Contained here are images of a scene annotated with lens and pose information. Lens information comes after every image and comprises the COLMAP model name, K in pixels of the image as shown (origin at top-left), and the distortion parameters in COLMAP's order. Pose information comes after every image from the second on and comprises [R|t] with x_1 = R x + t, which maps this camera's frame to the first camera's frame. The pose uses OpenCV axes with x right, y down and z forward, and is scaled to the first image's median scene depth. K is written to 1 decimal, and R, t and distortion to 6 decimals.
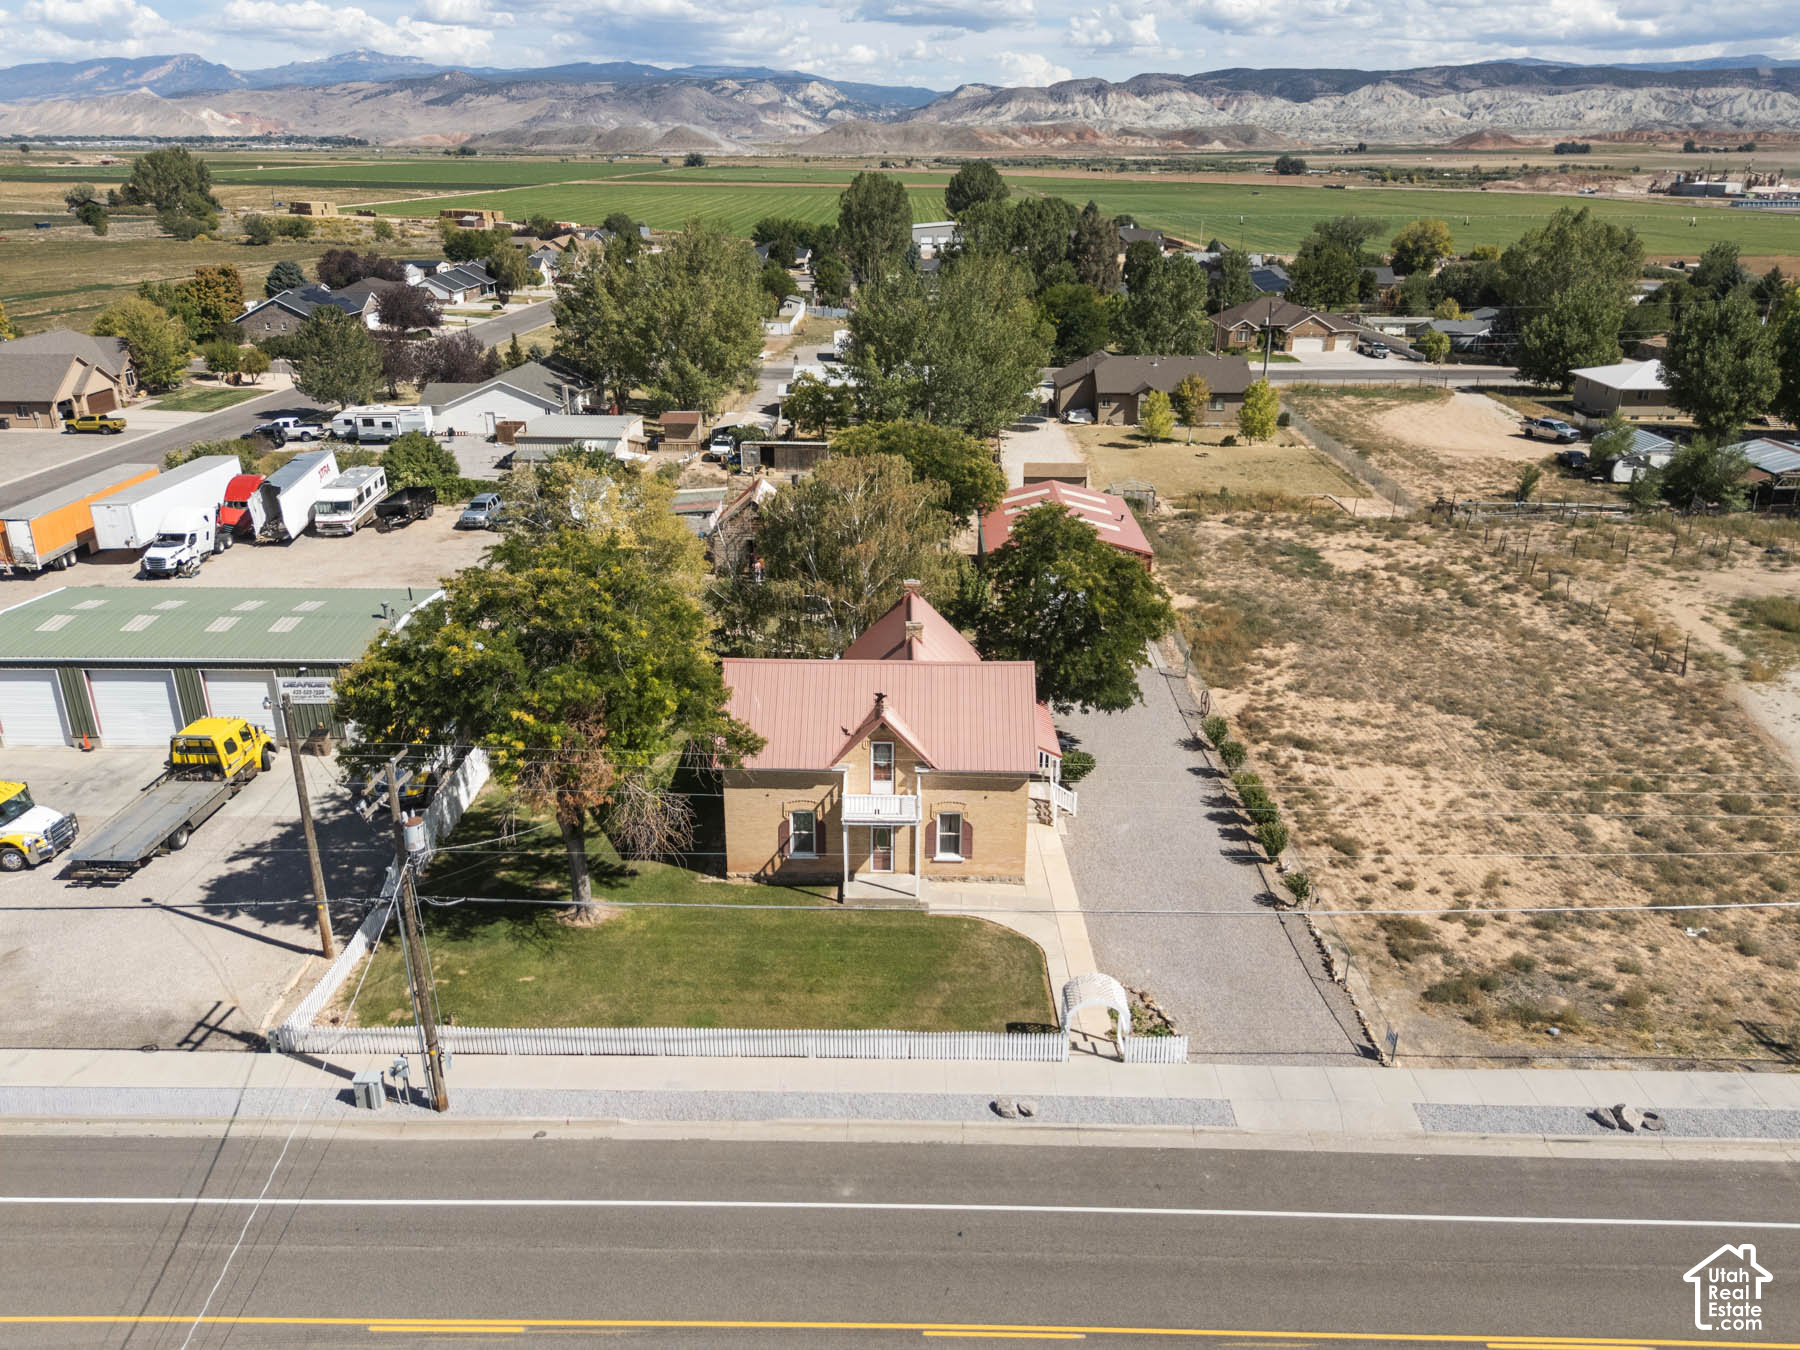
lens RADIAL K [[1325.2, 0, 896.6], [0, 1325.2, 672.9], [0, 0, 1]] dist [0.065244, -0.055528]
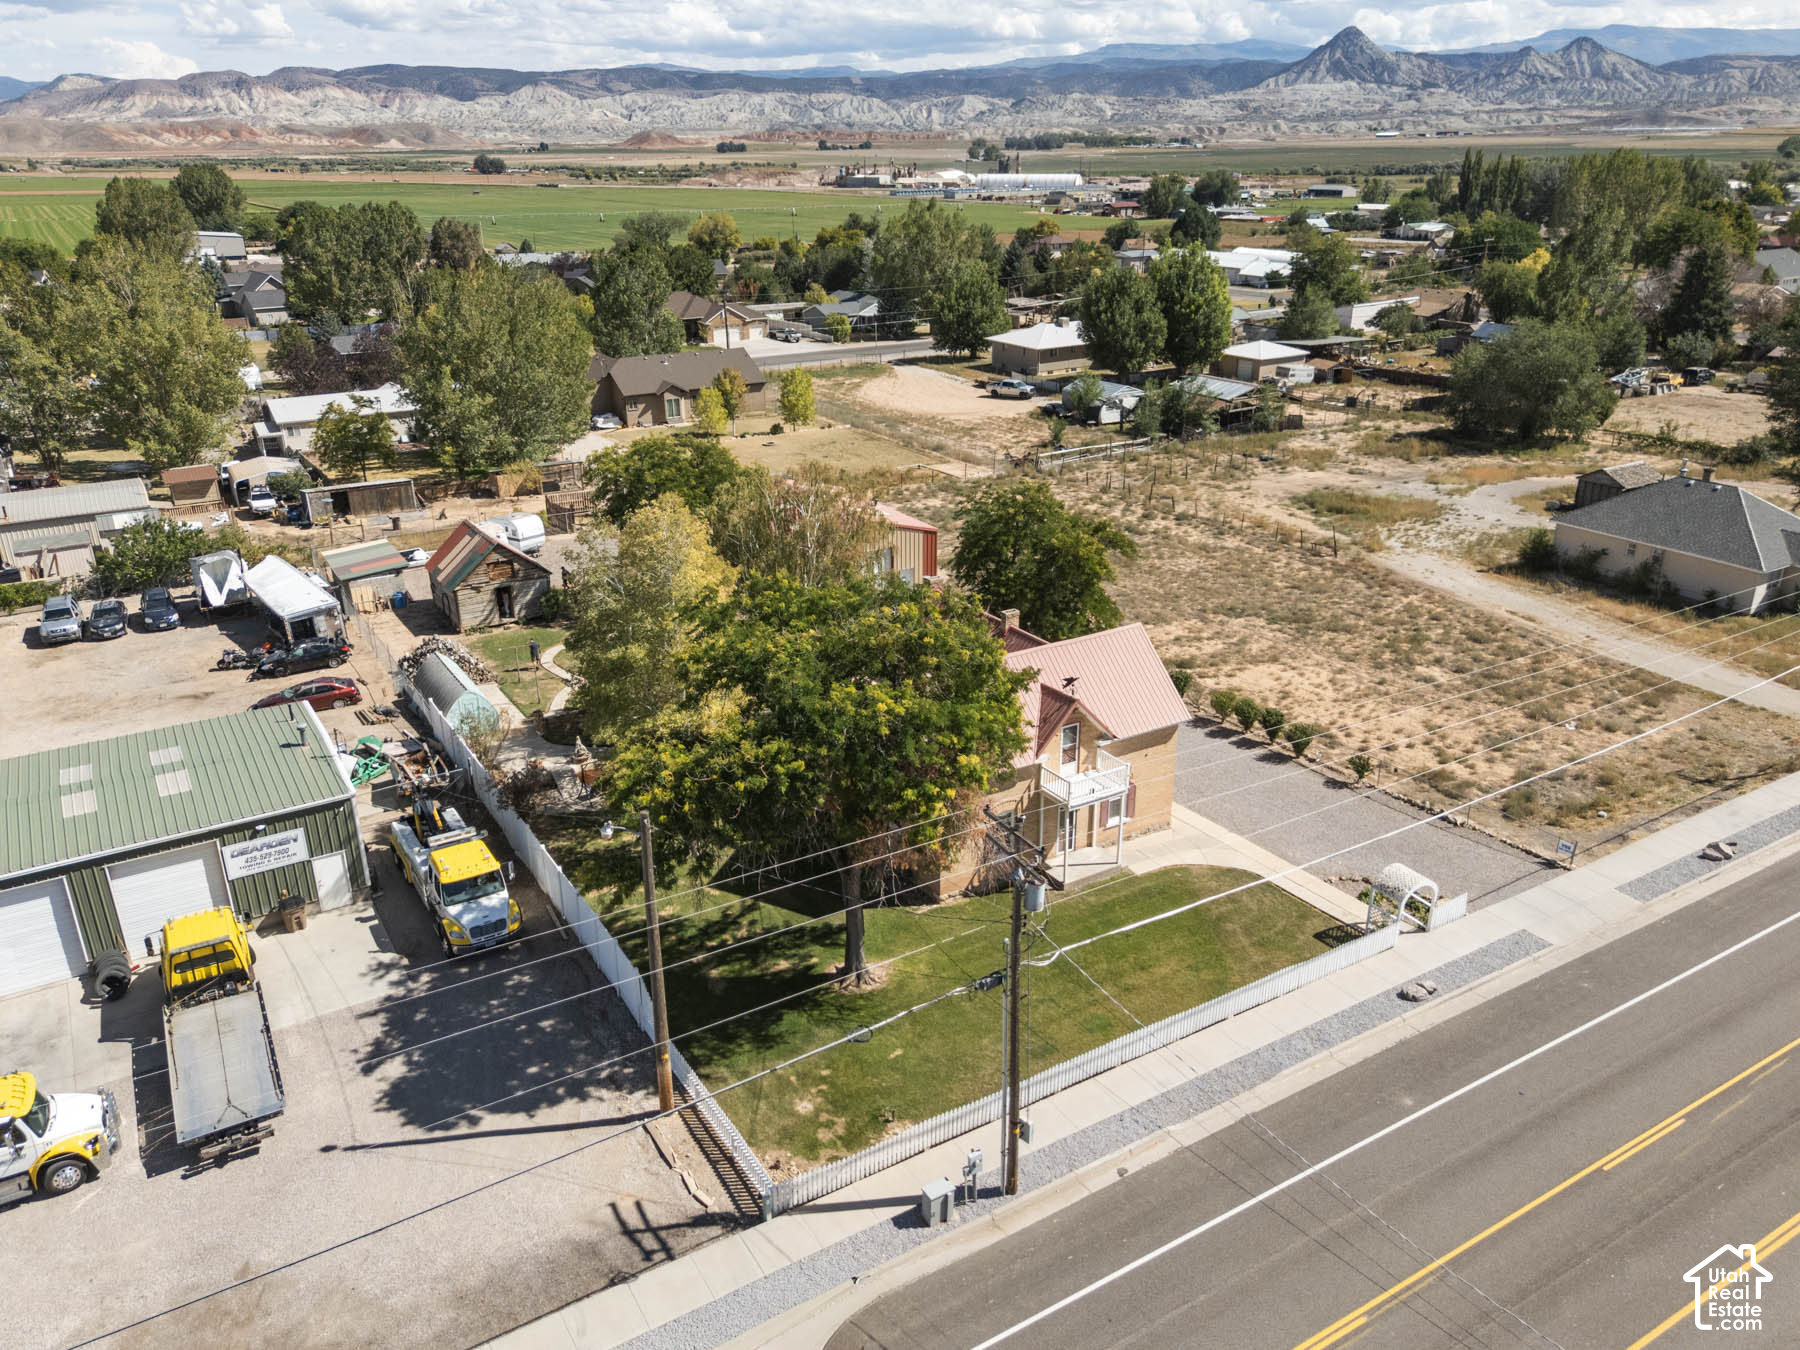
lens RADIAL K [[1325.2, 0, 896.0], [0, 1325.2, 674.9], [0, 0, 1]] dist [0.065244, -0.055528]
pose [[0.846792, -0.208331, 0.489429, -0.339515], [0.207385, 0.976604, 0.056892, -0.039413], [-0.489831, 0.053324, 0.870185, 0.094204]]
